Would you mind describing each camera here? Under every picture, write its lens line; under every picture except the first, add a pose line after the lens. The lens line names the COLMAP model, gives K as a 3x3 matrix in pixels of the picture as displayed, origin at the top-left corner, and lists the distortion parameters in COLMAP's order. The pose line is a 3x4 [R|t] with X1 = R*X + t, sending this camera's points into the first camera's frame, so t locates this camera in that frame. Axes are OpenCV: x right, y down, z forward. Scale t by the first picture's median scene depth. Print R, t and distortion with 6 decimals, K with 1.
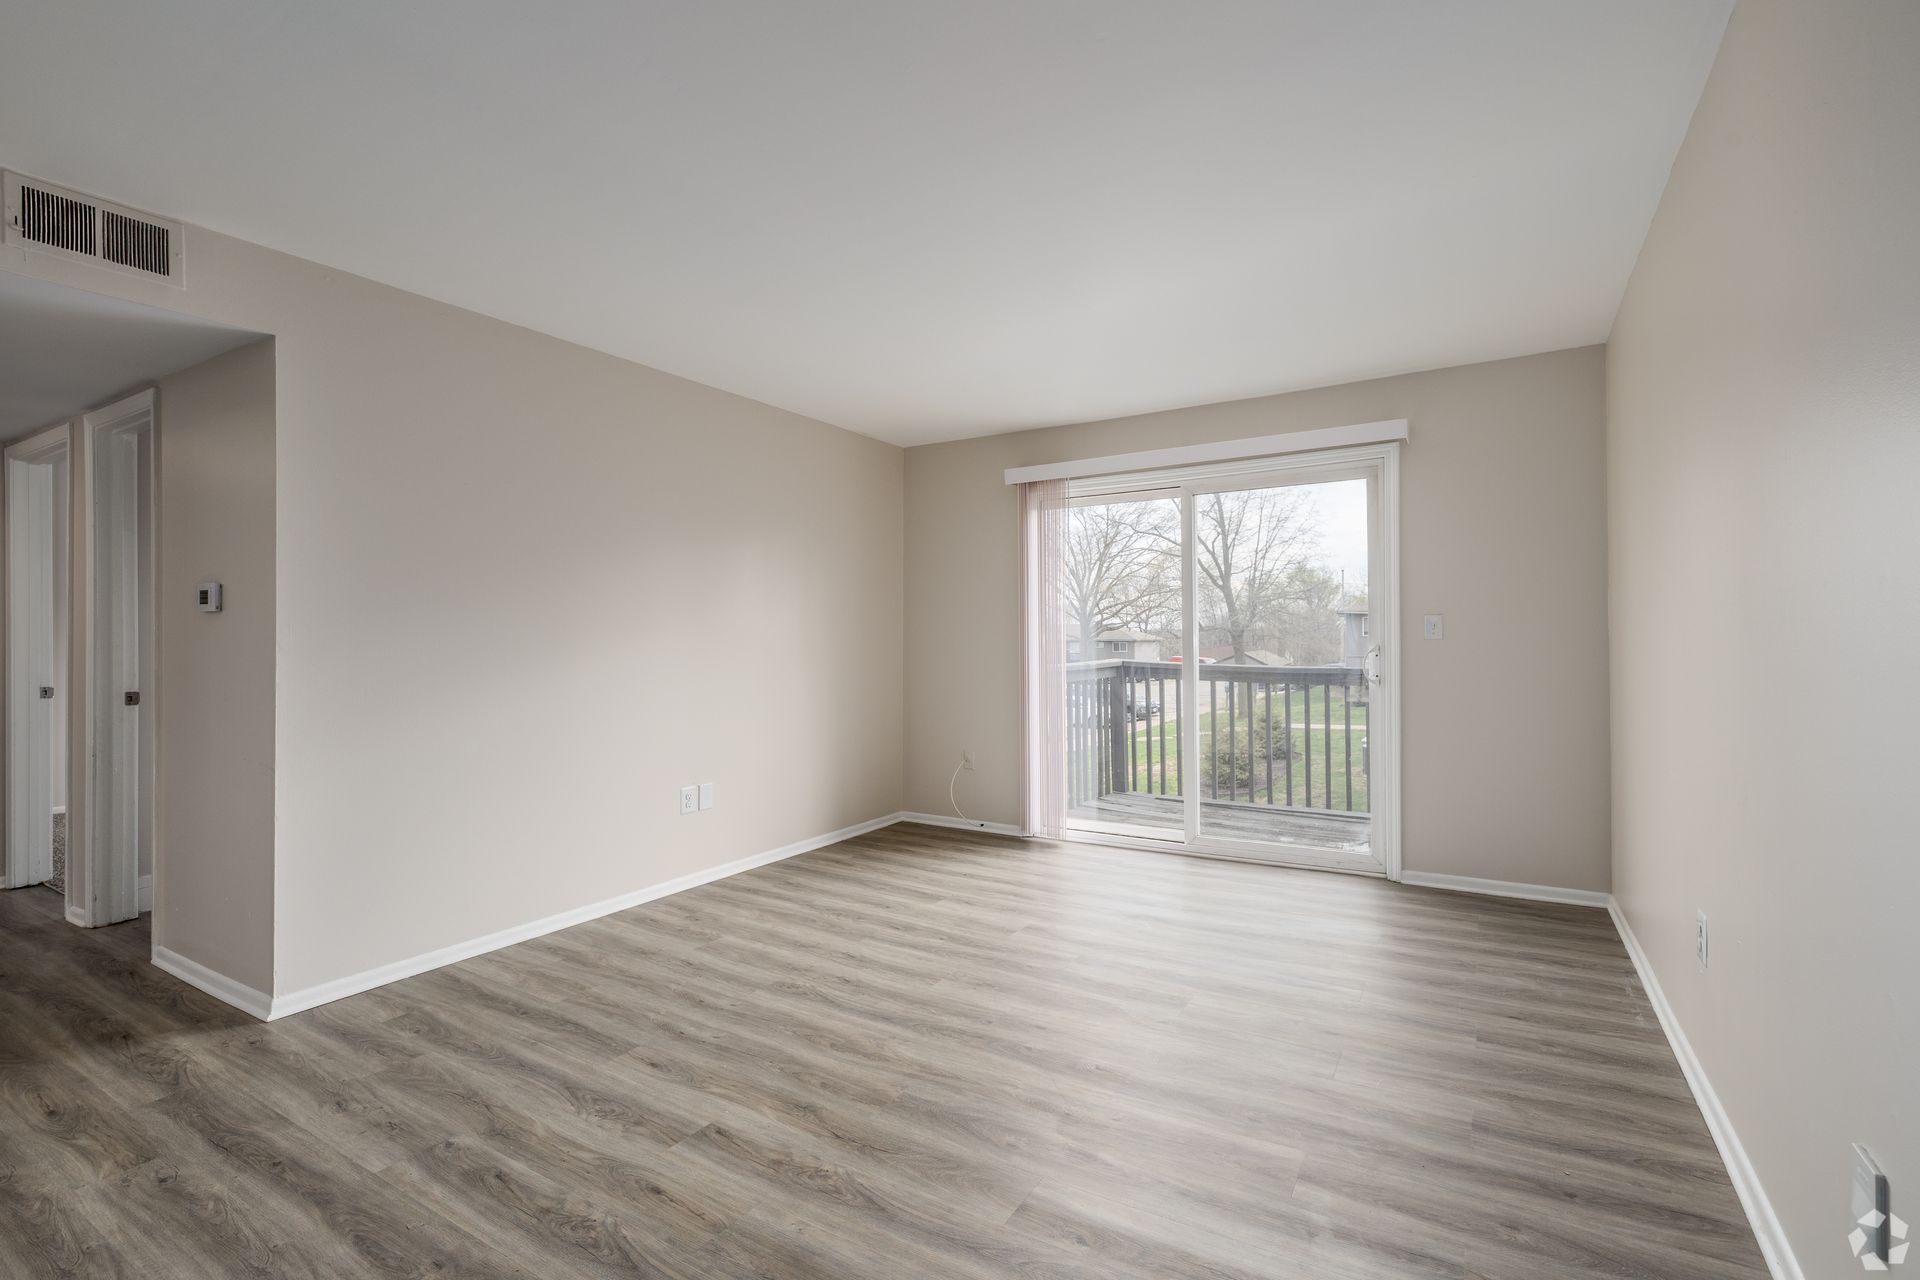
lens RADIAL K [[846.1, 0, 961.1], [0, 846.1, 632.2], [0, 0, 1]] dist [-0.001801, -0.000050]
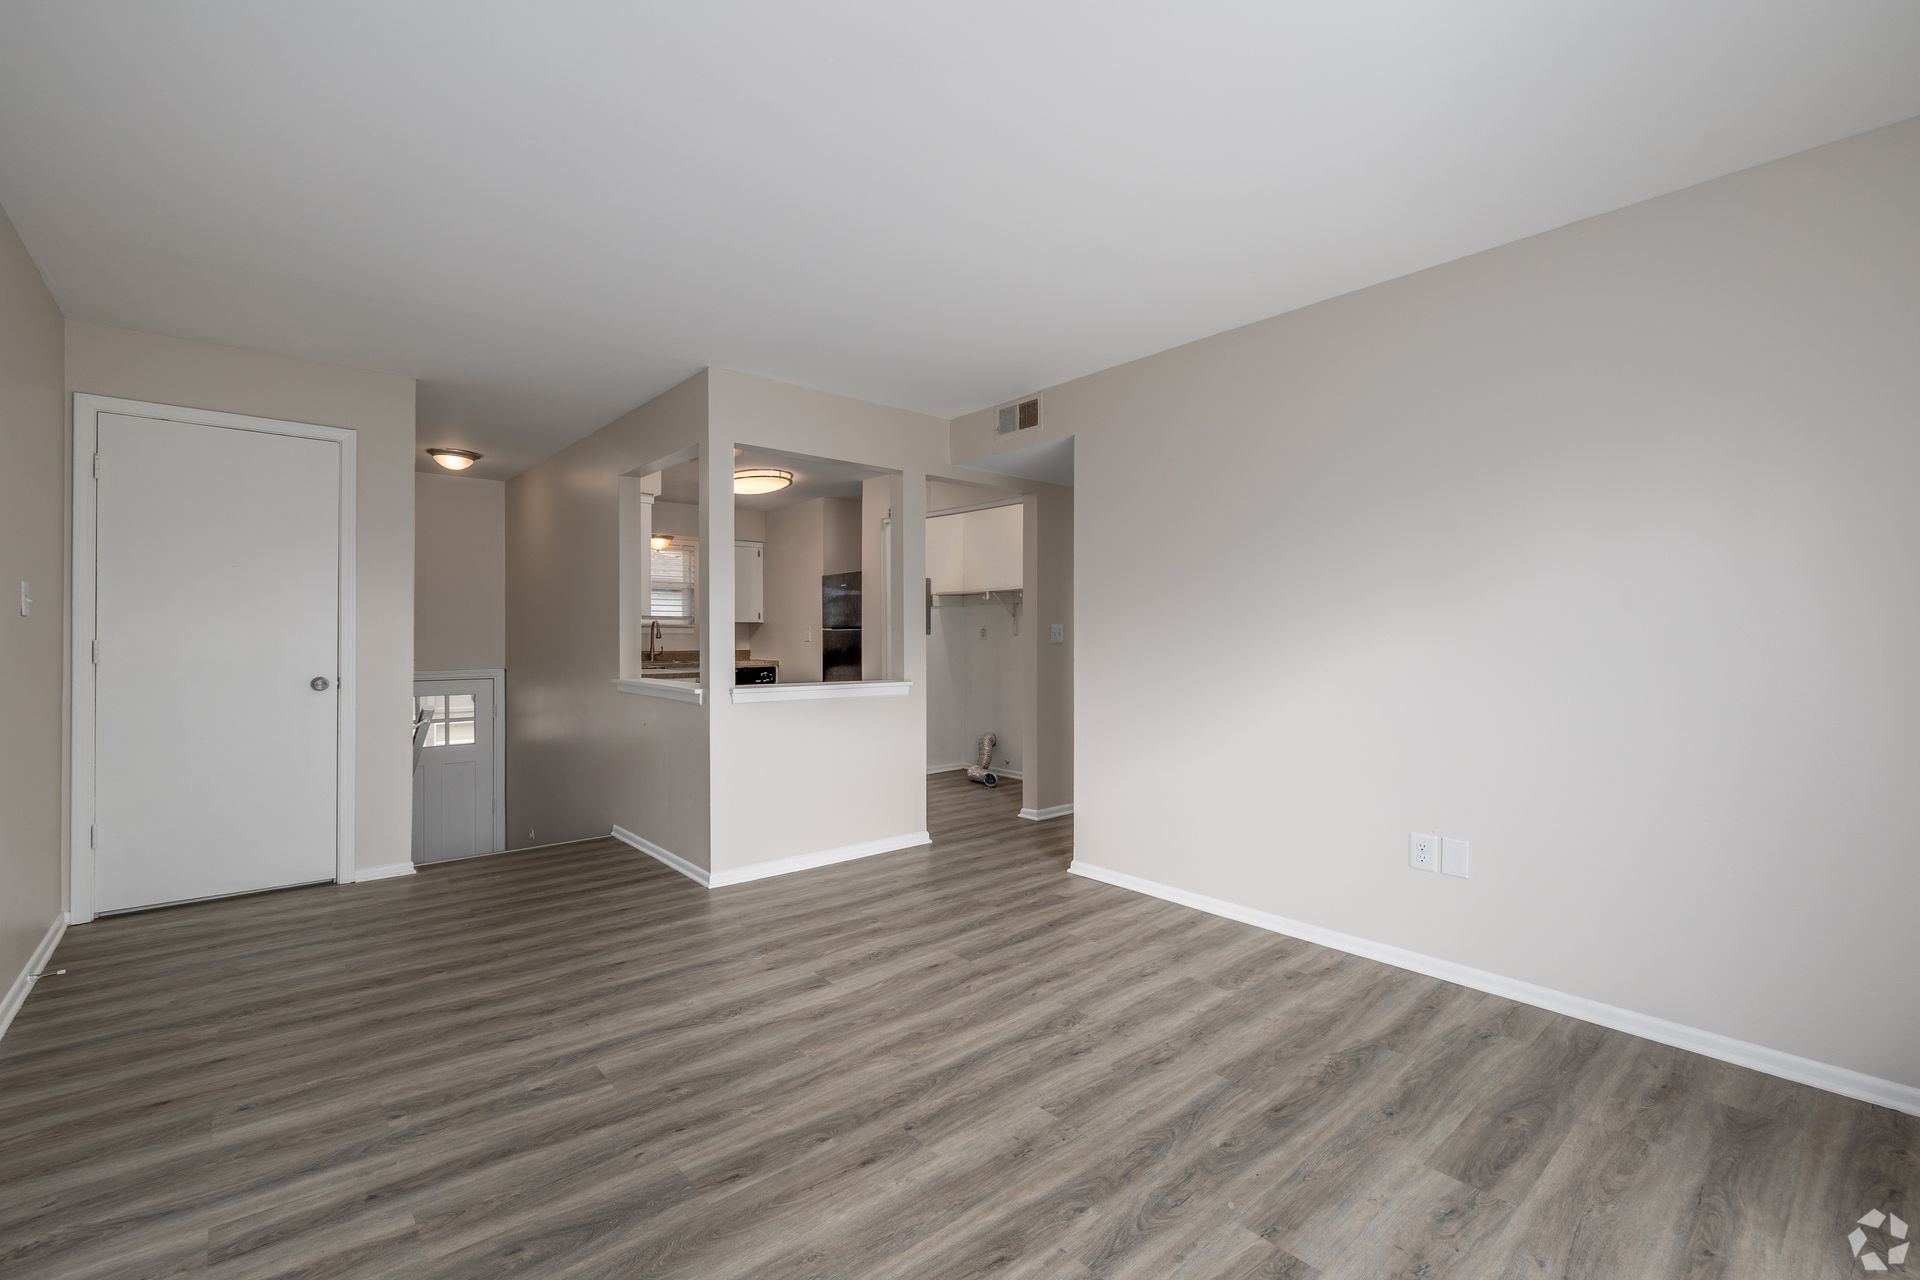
lens RADIAL K [[846.1, 0, 955.7], [0, 846.1, 636.8], [0, 0, 1]] dist [-0.001801, -0.000050]
pose [[-0.298846, 0.010303, -0.954246, 0.670969], [0.004931, 0.999945, 0.009252, 0.003632], [0.954289, -0.001941, -0.298880, 1.132772]]
